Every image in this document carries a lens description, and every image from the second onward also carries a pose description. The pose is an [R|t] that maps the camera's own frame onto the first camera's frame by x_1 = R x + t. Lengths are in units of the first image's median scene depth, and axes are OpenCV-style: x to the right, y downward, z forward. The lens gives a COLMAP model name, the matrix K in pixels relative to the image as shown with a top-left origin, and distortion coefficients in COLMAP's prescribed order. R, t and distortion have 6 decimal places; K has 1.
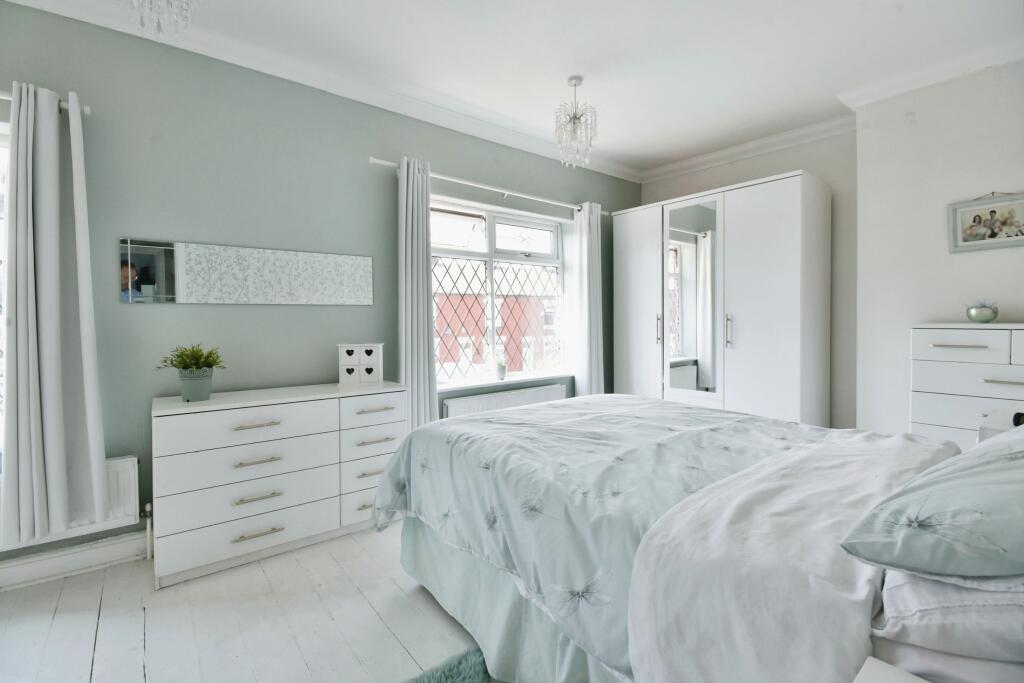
lens RADIAL K [[465.7, 0, 506.6], [0, 465.7, 324.1], [0, 0, 1]] dist [-0.000973, -0.000126]
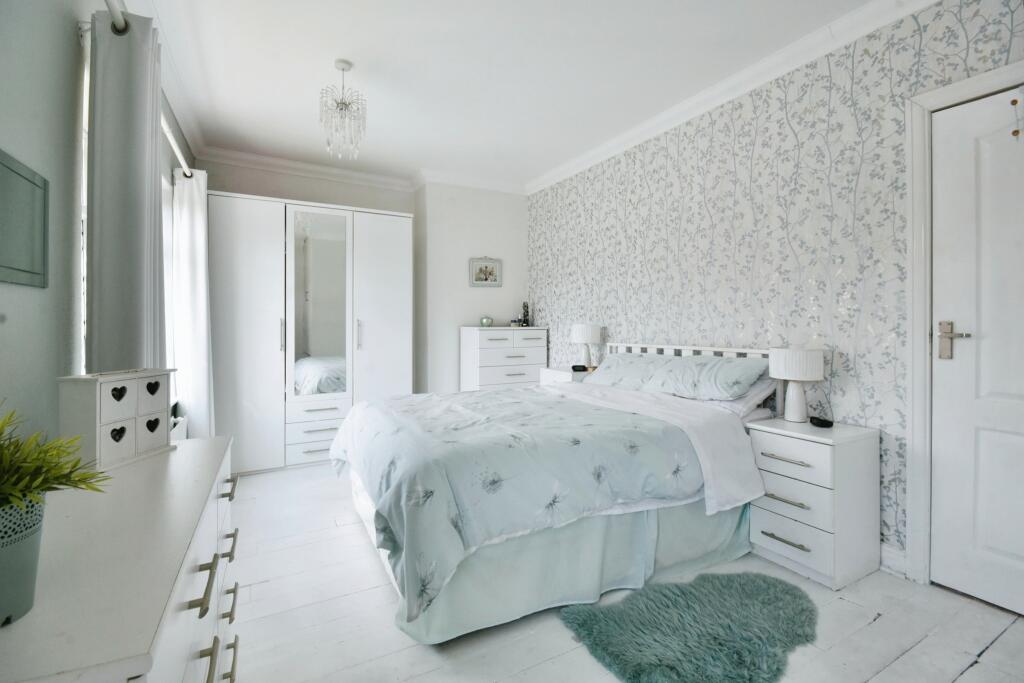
lens RADIAL K [[465.7, 0, 506.6], [0, 465.7, 324.1], [0, 0, 1]] dist [-0.000973, -0.000126]
pose [[0.194153, 0.003478, 0.980965, -0.716322], [0.007982, 0.999955, -0.005125, -0.003086], [-0.980939, 0.008825, 0.194117, 0.530366]]
